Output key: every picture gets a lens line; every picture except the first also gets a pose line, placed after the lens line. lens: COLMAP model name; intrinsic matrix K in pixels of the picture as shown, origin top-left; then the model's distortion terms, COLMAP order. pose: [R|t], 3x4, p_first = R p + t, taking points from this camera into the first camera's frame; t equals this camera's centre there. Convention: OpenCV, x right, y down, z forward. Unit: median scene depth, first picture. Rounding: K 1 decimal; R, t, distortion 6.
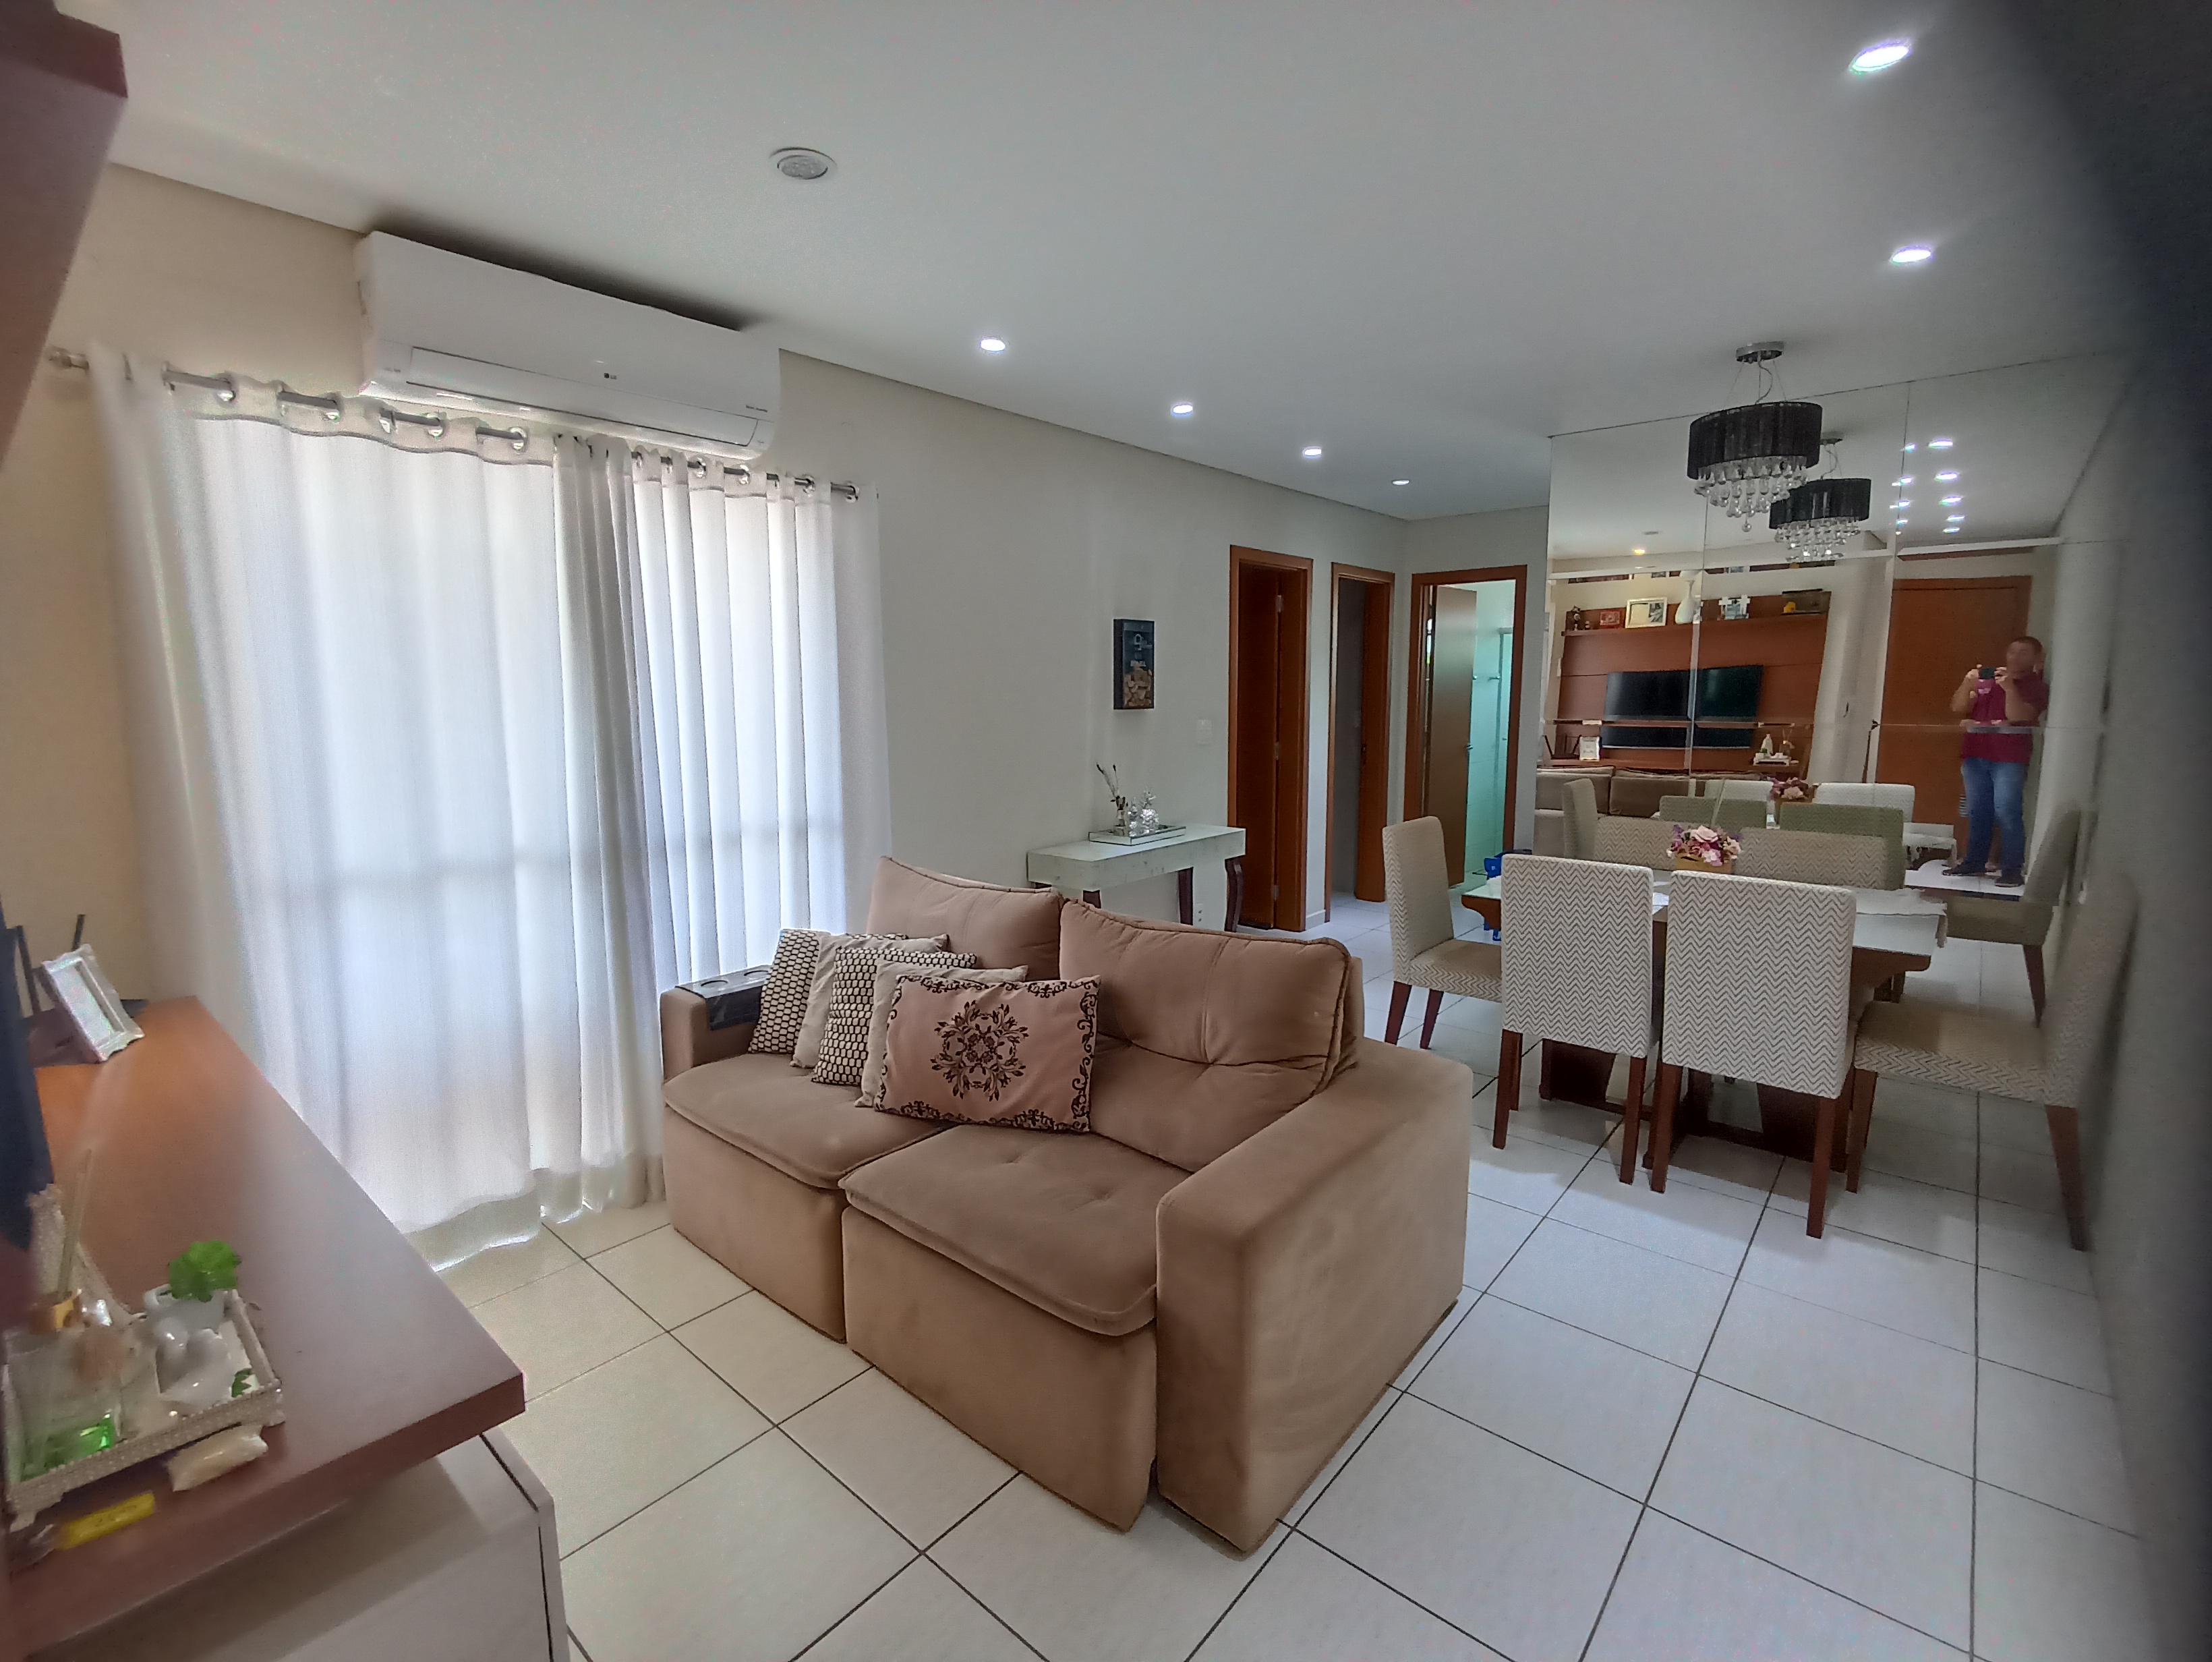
lens RADIAL K [[1012.8, 0, 1106.0], [0, 1012.8, 831.0], [0, 0, 1]] dist [-0.000659, 0.000044]
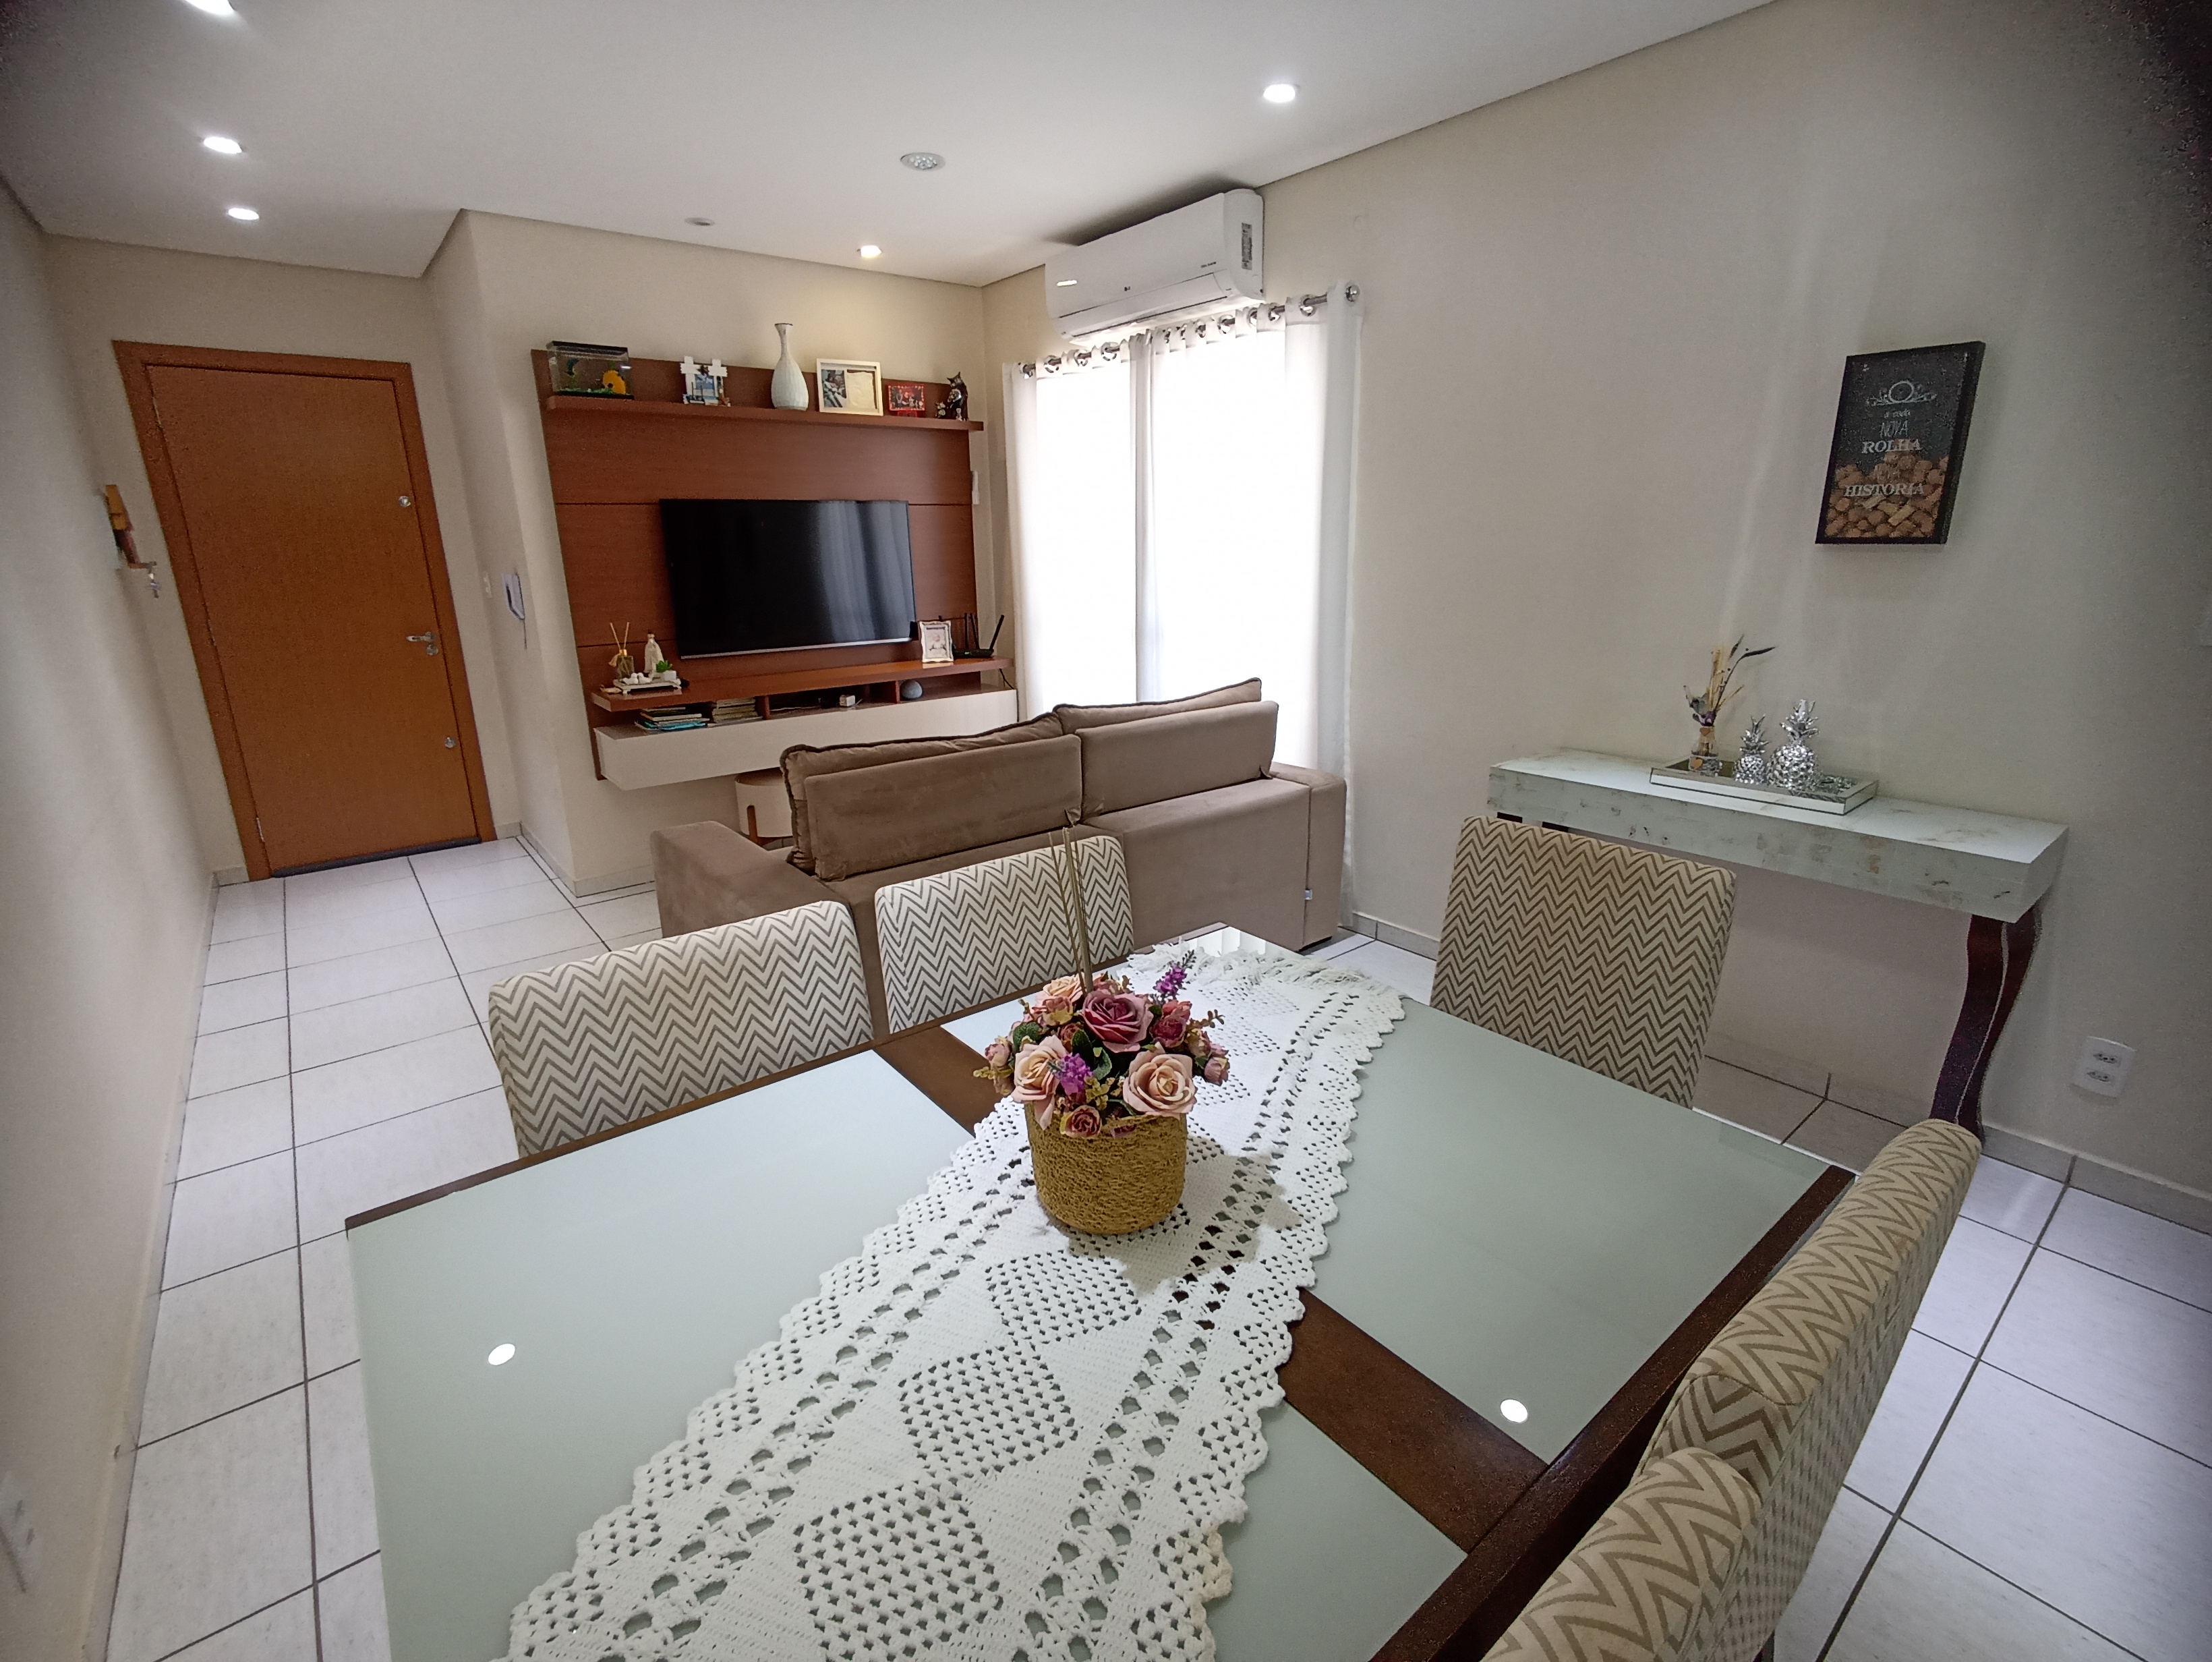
lens RADIAL K [[1015.4, 0, 1098.3], [0, 1015.4, 806.1], [0, 0, 1]] dist [0.002500, 0.000818]
pose [[-0.194935, 0.268042, -0.943480, 0.614167], [-0.119837, 0.948217, 0.294148, -0.102765], [0.973468, 0.170403, -0.152719, 0.757585]]
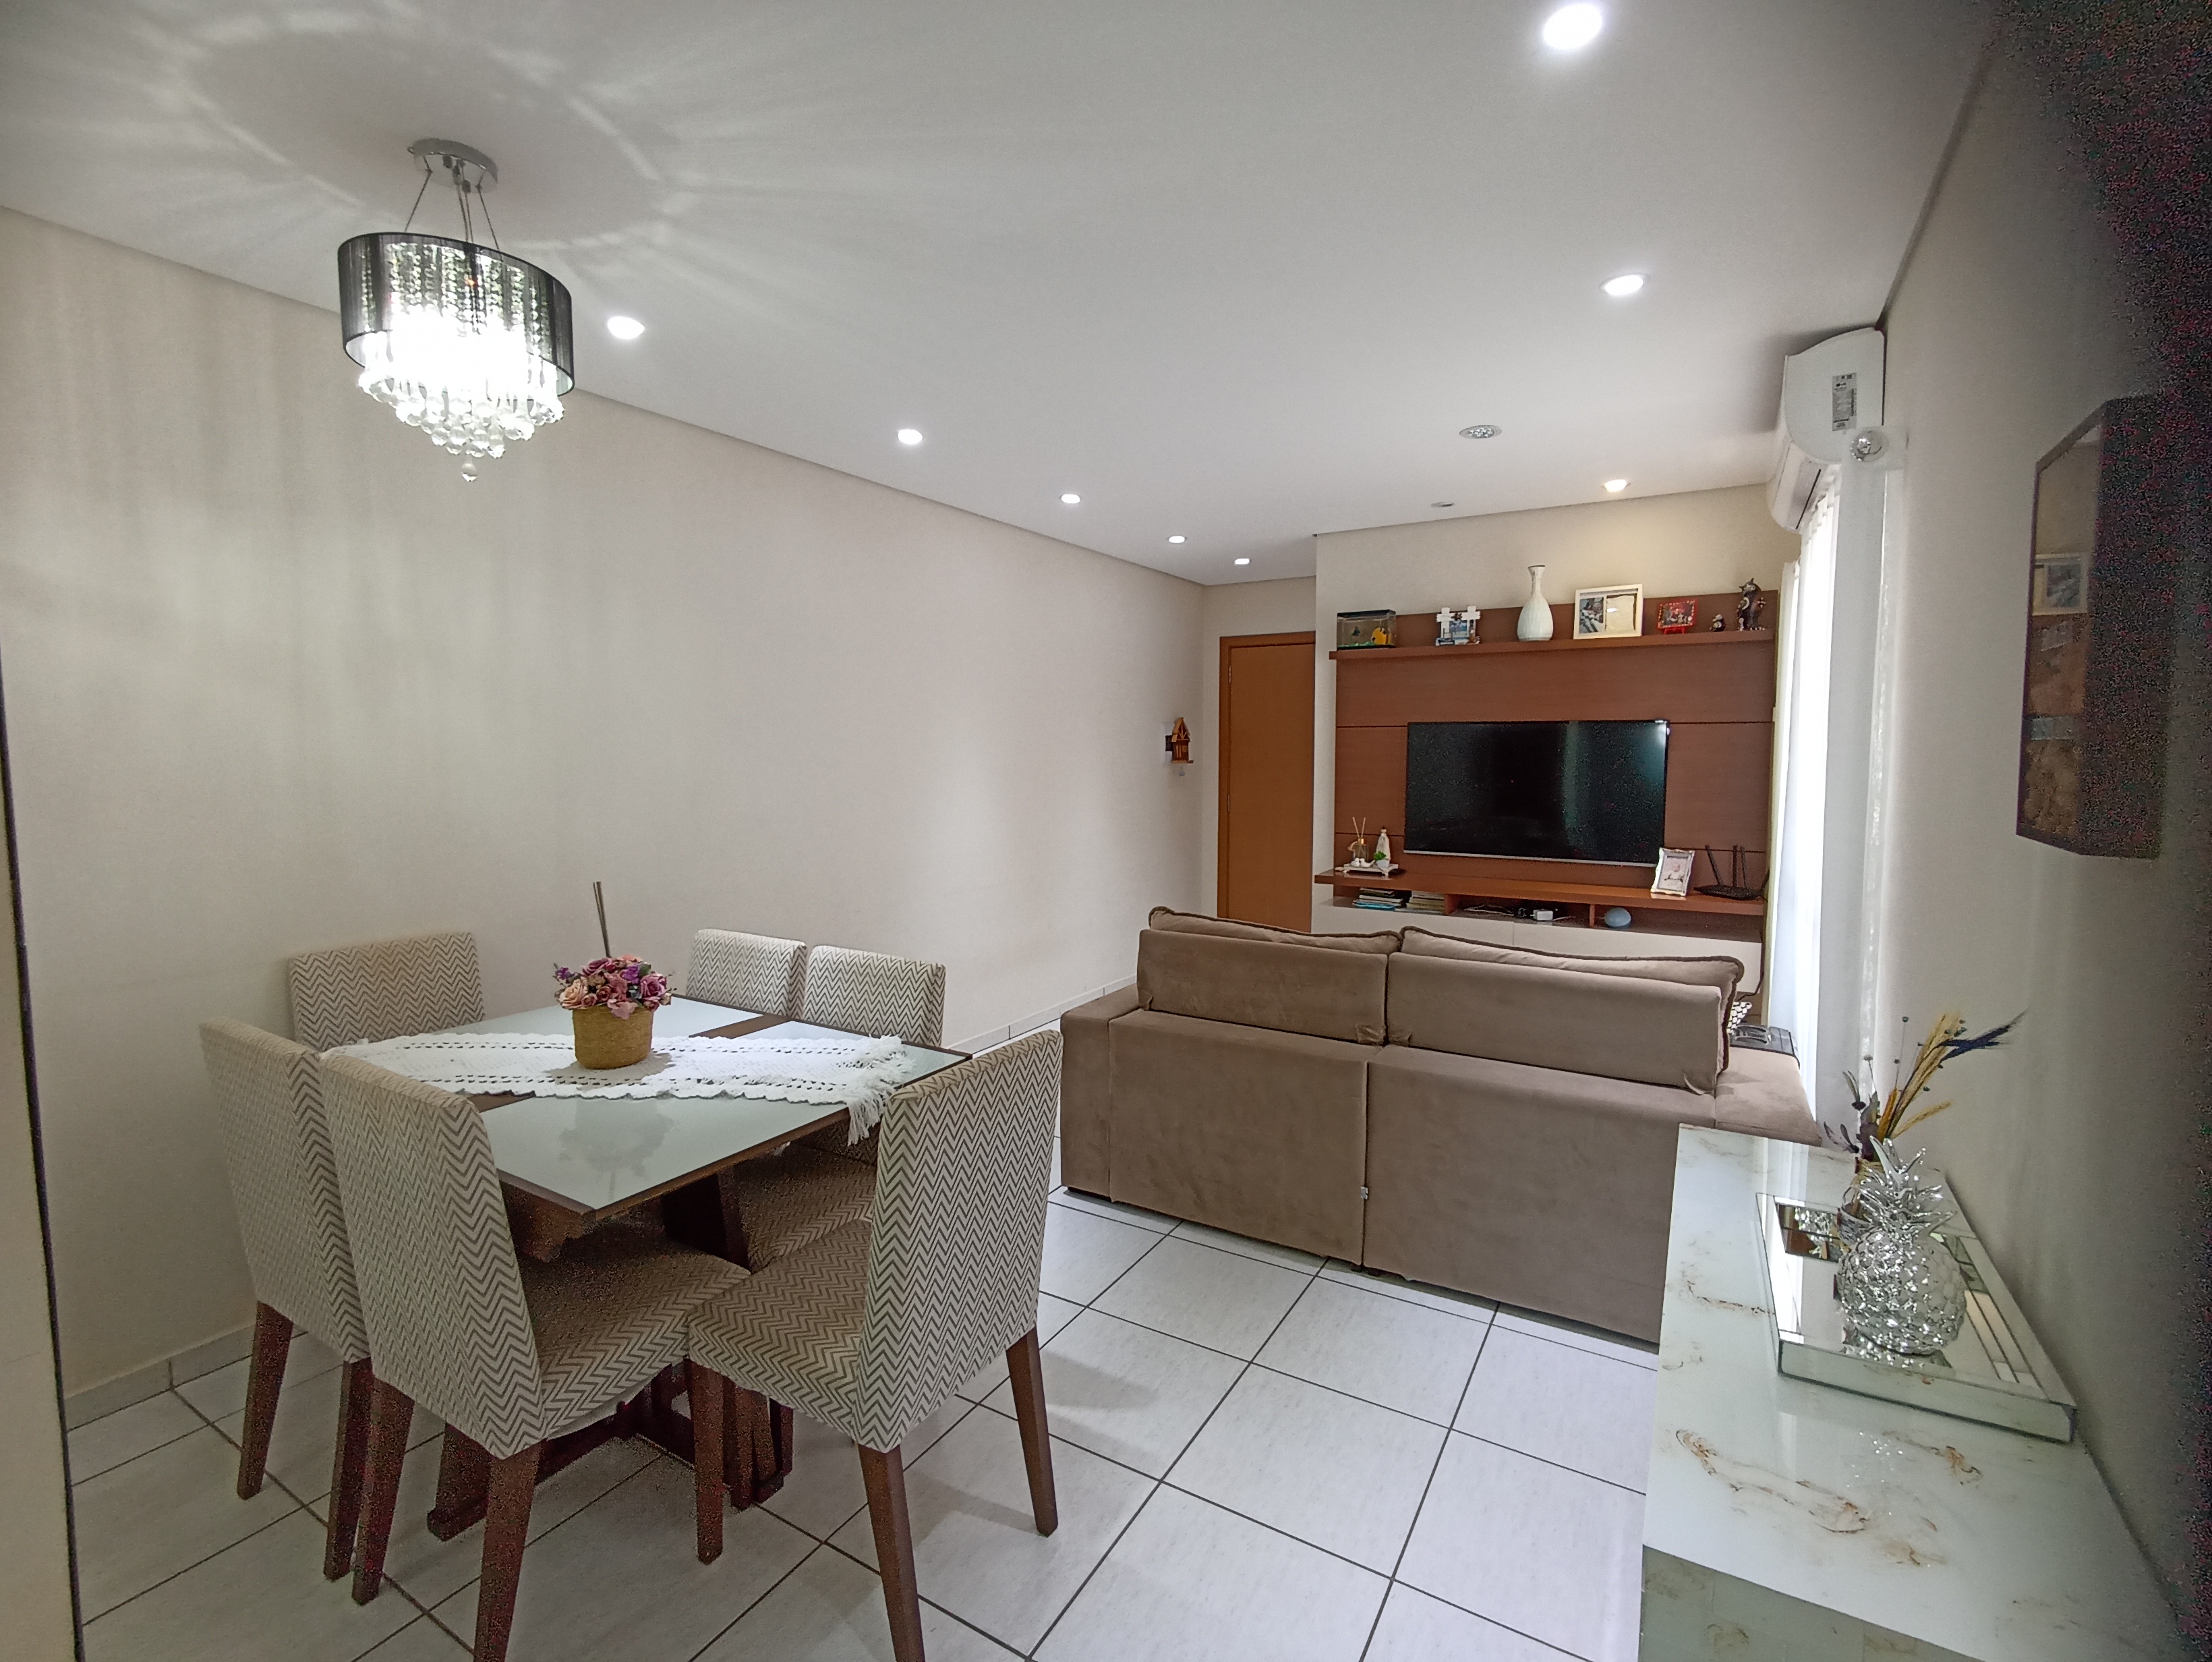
lens RADIAL K [[1012.8, 0, 1106.0], [0, 1012.8, 831.0], [0, 0, 1]] dist [-0.000659, 0.000044]
pose [[-0.985591, 0.024428, -0.167374, 0.270525], [-0.013755, 0.974665, 0.223247, -0.176156], [0.168587, 0.222333, -0.960285, 1.225088]]
